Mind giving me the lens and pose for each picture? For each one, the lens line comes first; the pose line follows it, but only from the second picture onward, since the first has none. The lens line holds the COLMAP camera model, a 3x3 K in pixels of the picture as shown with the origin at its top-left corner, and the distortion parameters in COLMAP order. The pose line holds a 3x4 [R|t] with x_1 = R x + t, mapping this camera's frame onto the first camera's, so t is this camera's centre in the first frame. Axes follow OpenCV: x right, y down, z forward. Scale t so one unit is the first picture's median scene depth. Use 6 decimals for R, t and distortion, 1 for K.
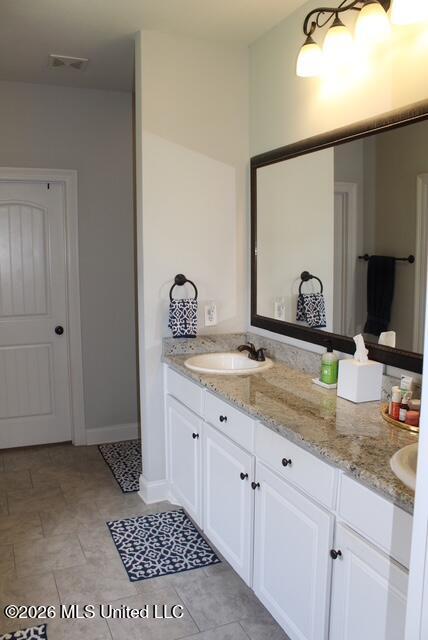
lens RADIAL K [[542.6, 0, 214.0], [0, 542.6, 320.0], [0, 0, 1]] dist [-0.156239, 0.148690]
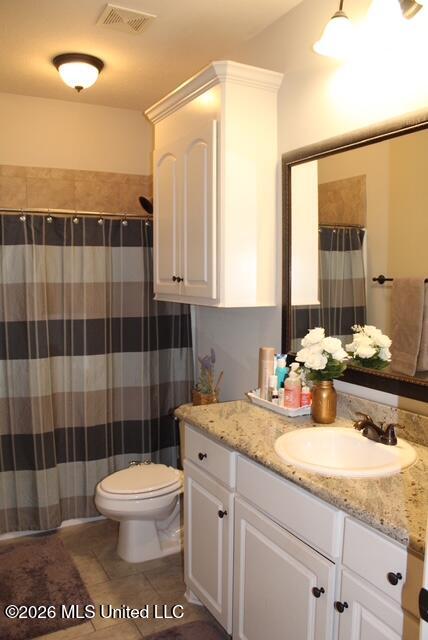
lens RADIAL K [[503.3, 0, 214.8], [0, 503.3, 334.2], [0, 0, 1]] dist [-0.035349, -0.001140]
pose [[0.992347, -0.012247, 0.122871, -0.084814], [0.012799, 0.999911, -0.003704, -0.024281], [-0.122815, 0.005249, 0.992416, 0.194242]]
